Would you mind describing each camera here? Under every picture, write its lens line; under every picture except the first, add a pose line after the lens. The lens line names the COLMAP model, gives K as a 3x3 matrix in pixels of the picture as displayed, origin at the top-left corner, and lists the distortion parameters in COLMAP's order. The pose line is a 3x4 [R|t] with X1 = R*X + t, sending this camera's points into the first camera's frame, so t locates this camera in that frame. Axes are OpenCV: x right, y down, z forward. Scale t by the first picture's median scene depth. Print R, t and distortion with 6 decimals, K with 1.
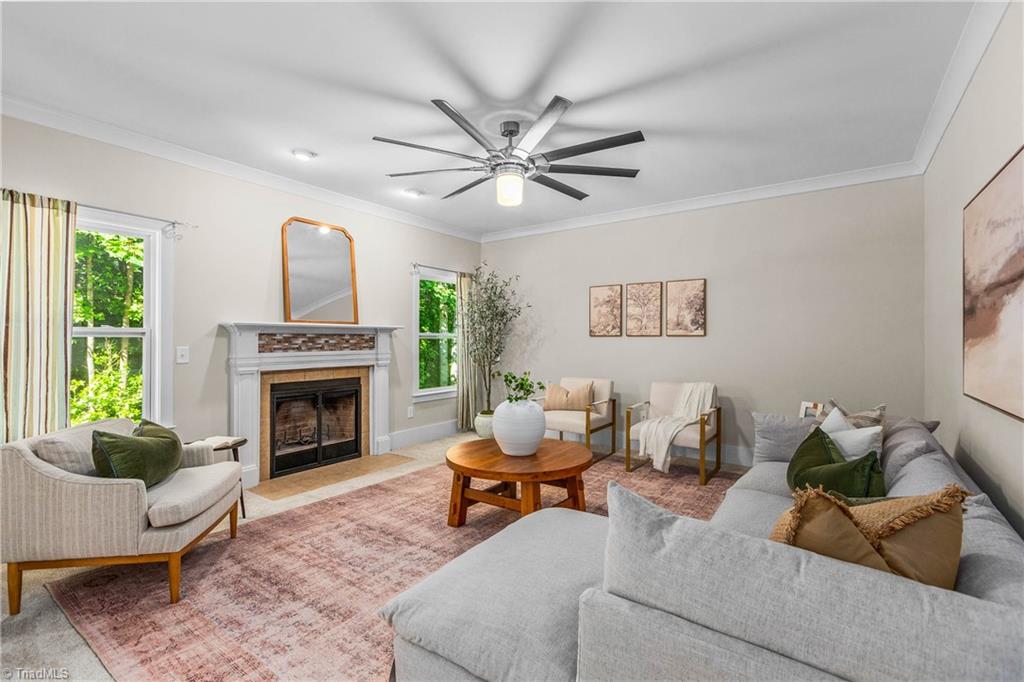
lens RADIAL K [[461.5, 0, 509.9], [0, 461.5, 339.7], [0, 0, 1]] dist [-0.000938, -0.000044]
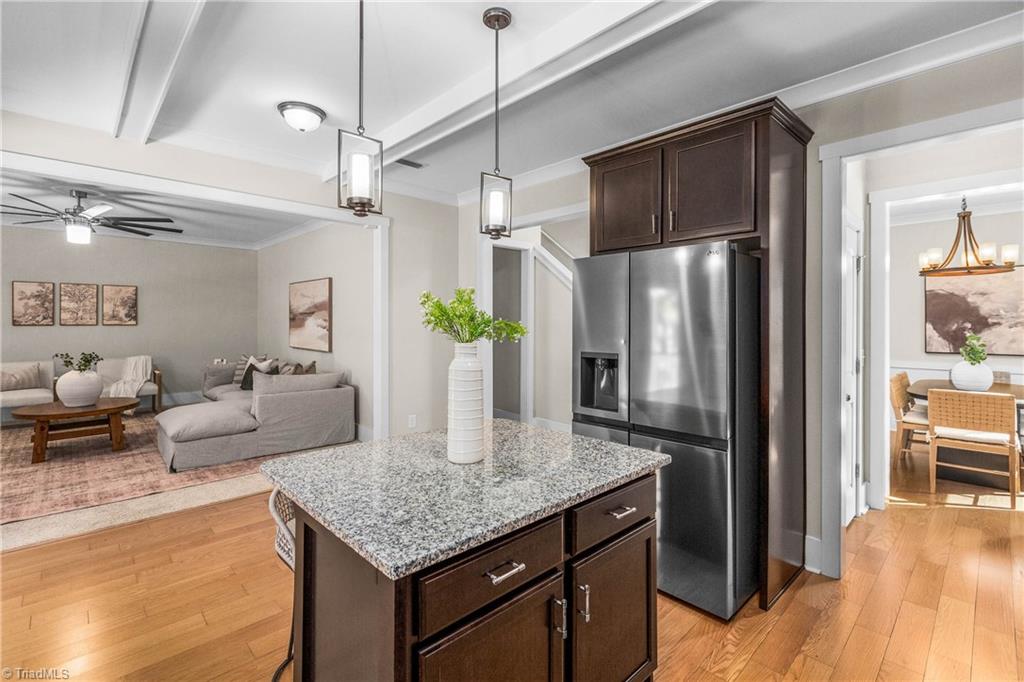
lens RADIAL K [[461.5, 0, 510.5], [0, 461.5, 322.1], [0, 0, 1]] dist [-0.000938, -0.000044]
pose [[0.199083, -0.000869, 0.979982, -0.759094], [-0.002333, 0.999996, 0.001360, -0.021428], [-0.979980, -0.002557, 0.199080, -0.453388]]
